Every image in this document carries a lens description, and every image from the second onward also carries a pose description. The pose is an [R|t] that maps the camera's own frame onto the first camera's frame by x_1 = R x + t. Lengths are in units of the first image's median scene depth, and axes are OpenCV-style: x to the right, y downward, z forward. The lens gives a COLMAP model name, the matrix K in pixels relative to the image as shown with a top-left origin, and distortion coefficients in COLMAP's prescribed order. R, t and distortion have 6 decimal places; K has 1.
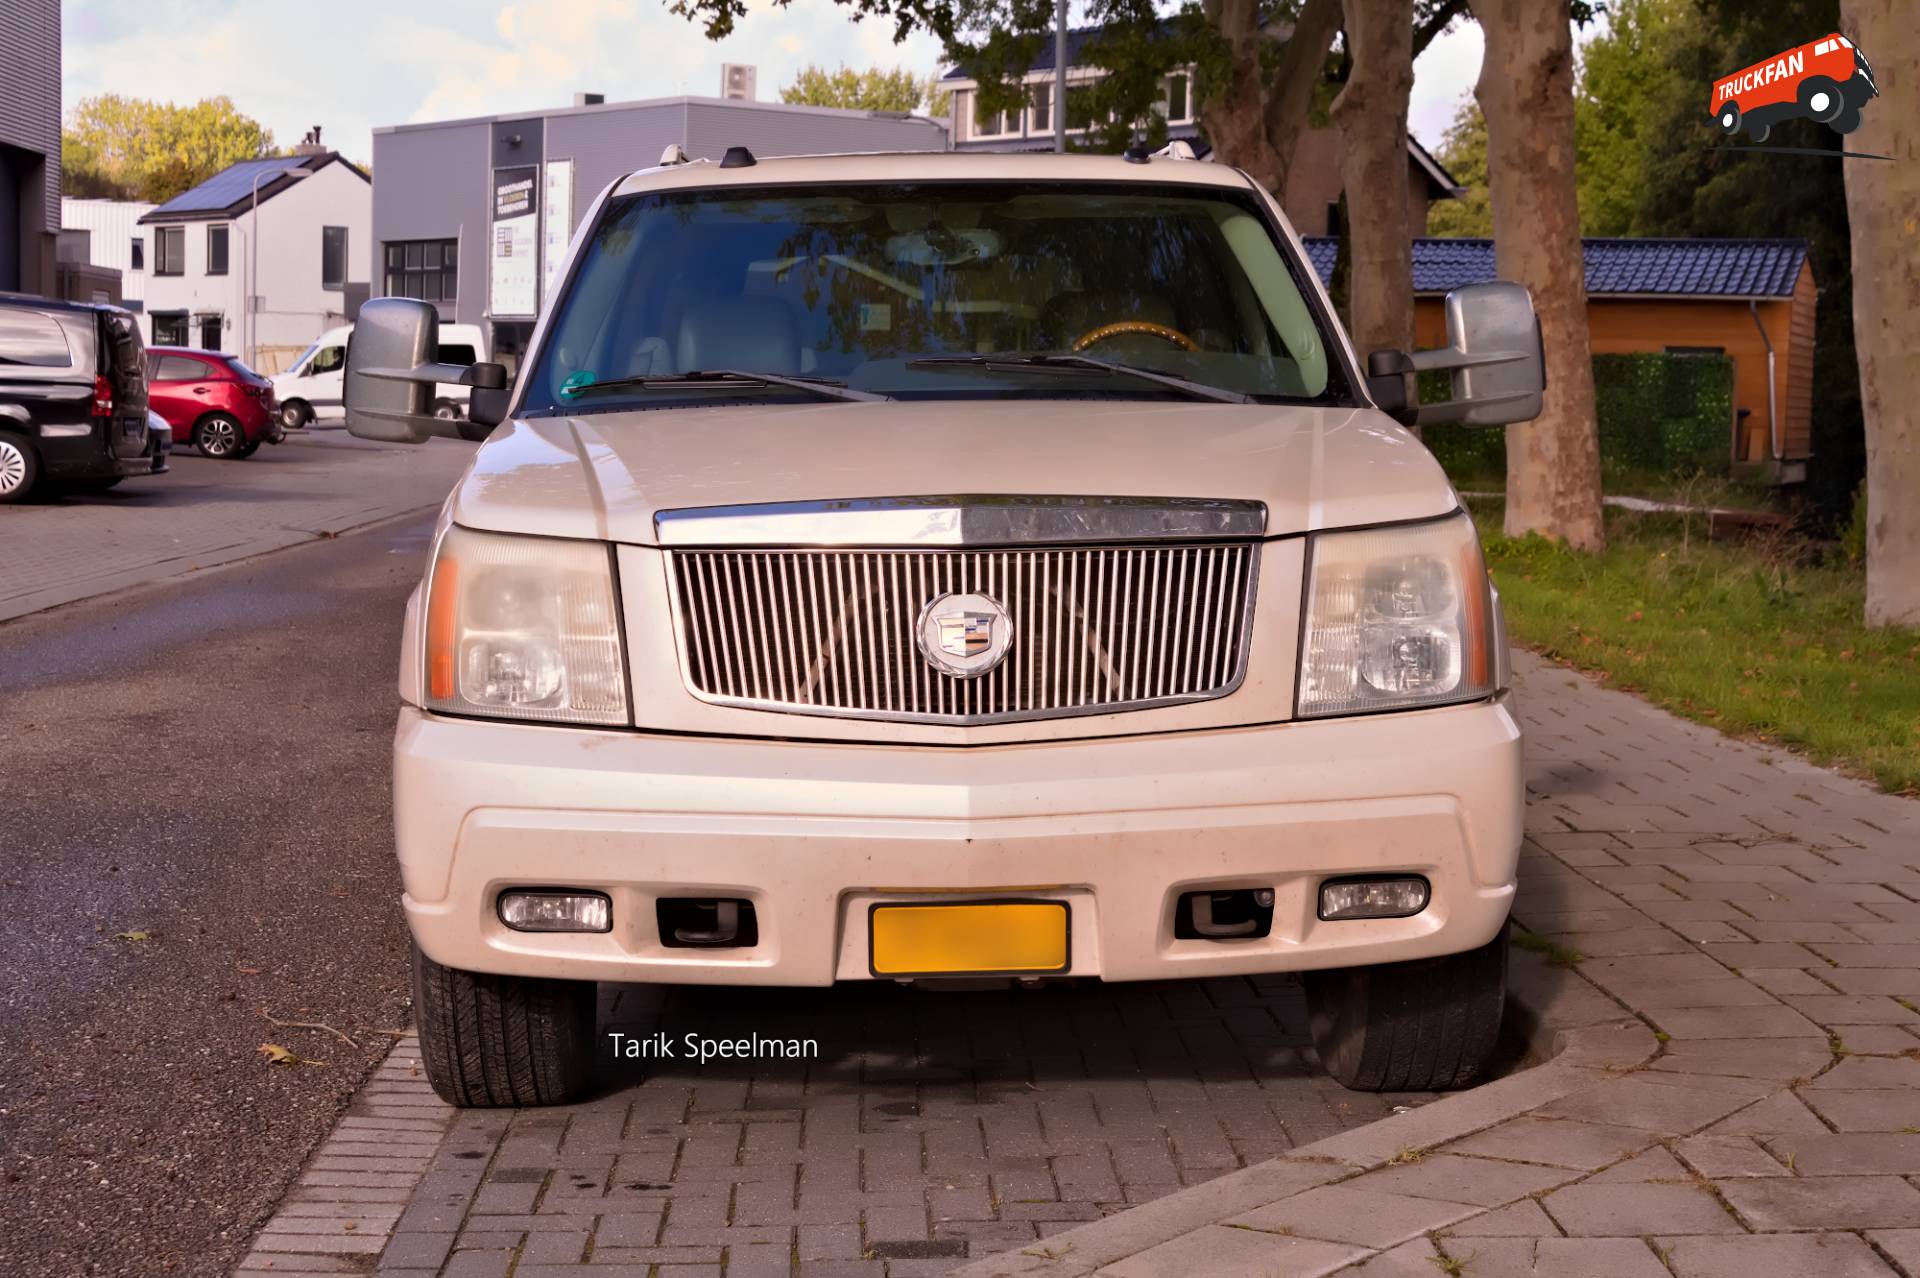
lens RADIAL K [[4442.4, 0, 960.0], [0, 4442.4, 639.0], [0, 0, 1]] dist [0.021217, -0.067010]
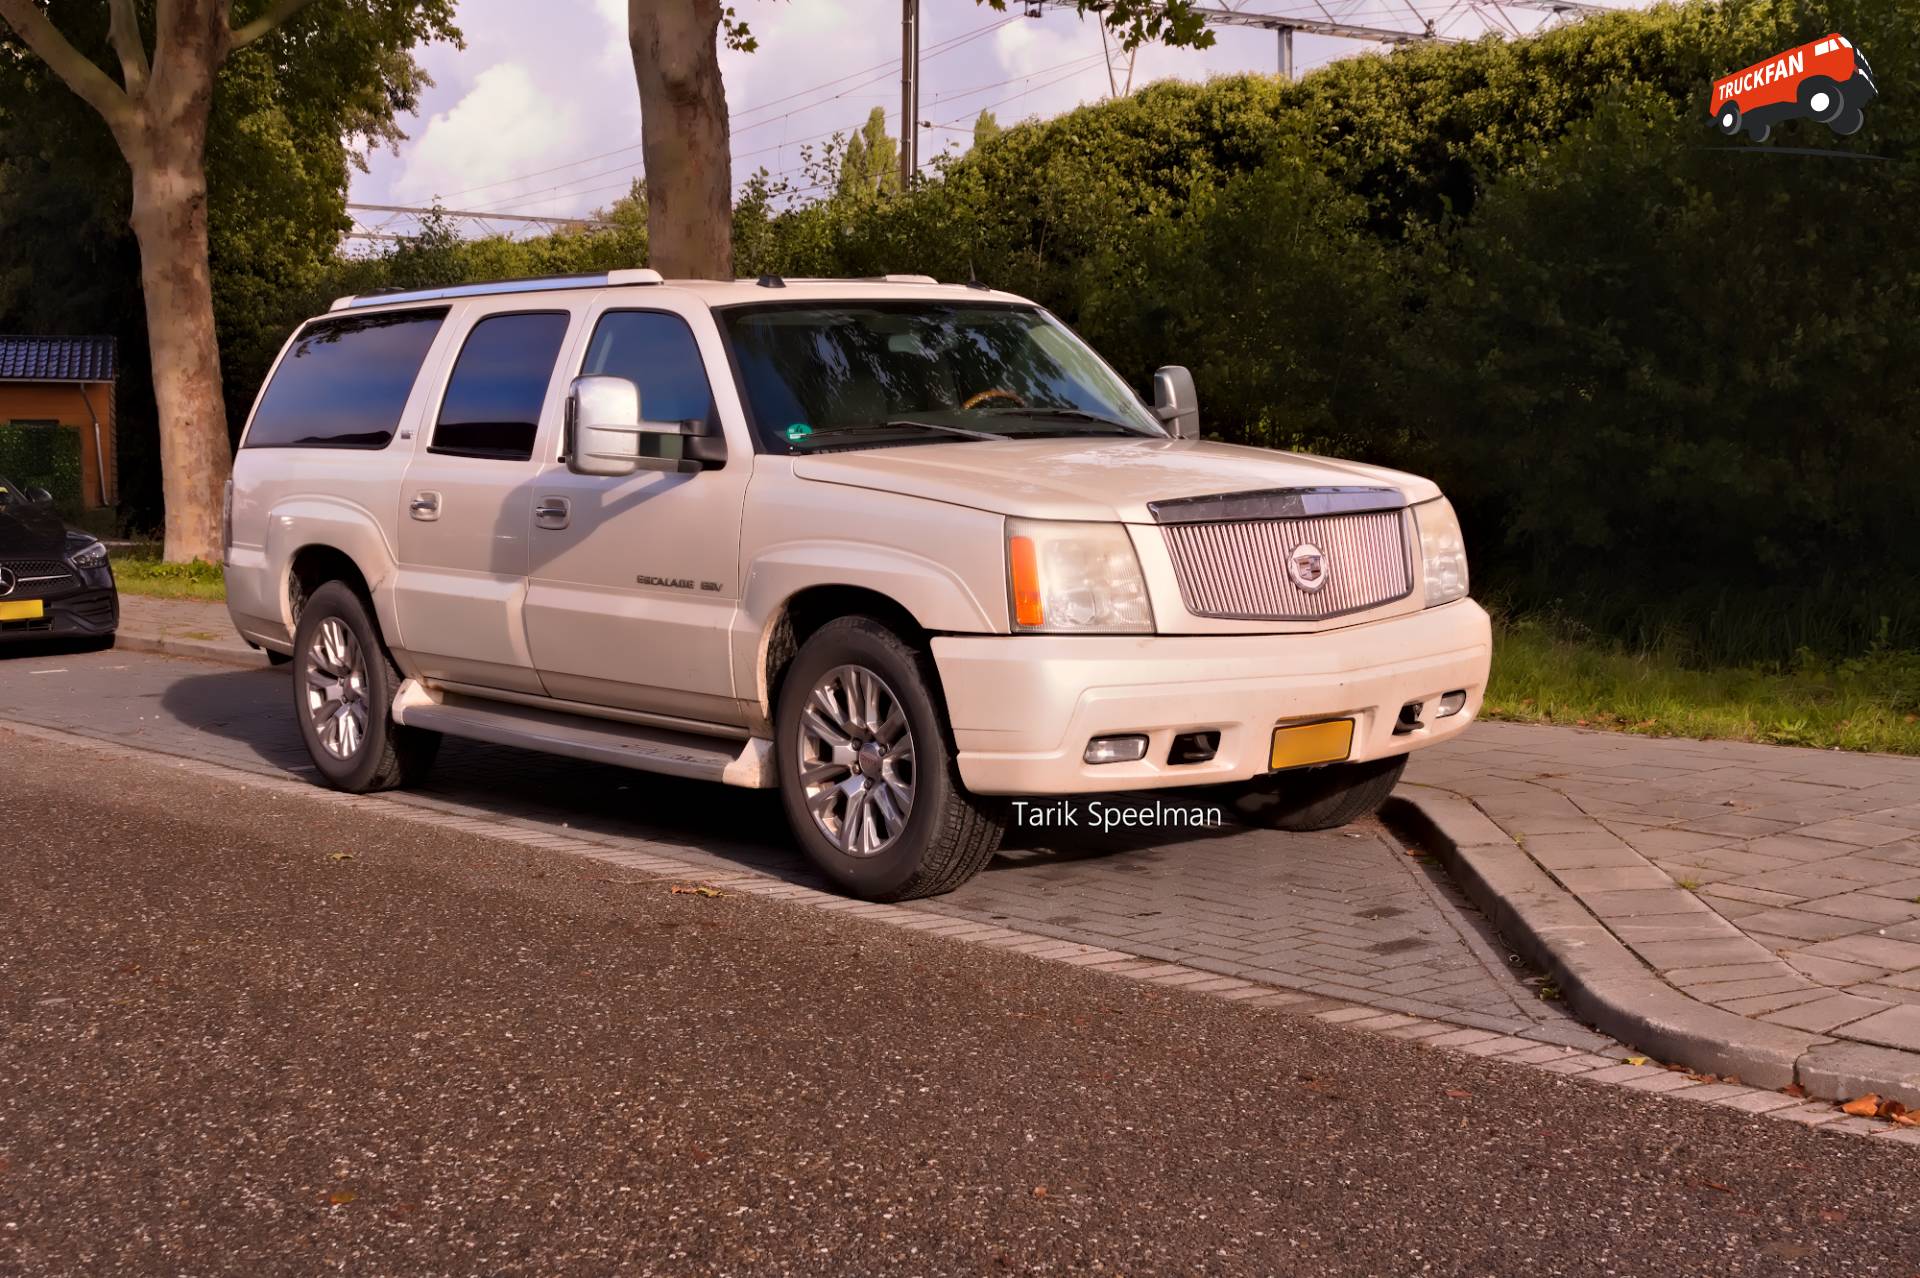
lens RADIAL K [[4442.4, 0, 960.0], [0, 4442.4, 639.0], [0, 0, 1]] dist [0.021217, -0.067010]
pose [[0.596608, -0.042298, 0.801417, -1.213395], [0.059513, 0.998192, 0.008380, 0.003194], [-0.800323, 0.042695, 0.598047, 0.059027]]
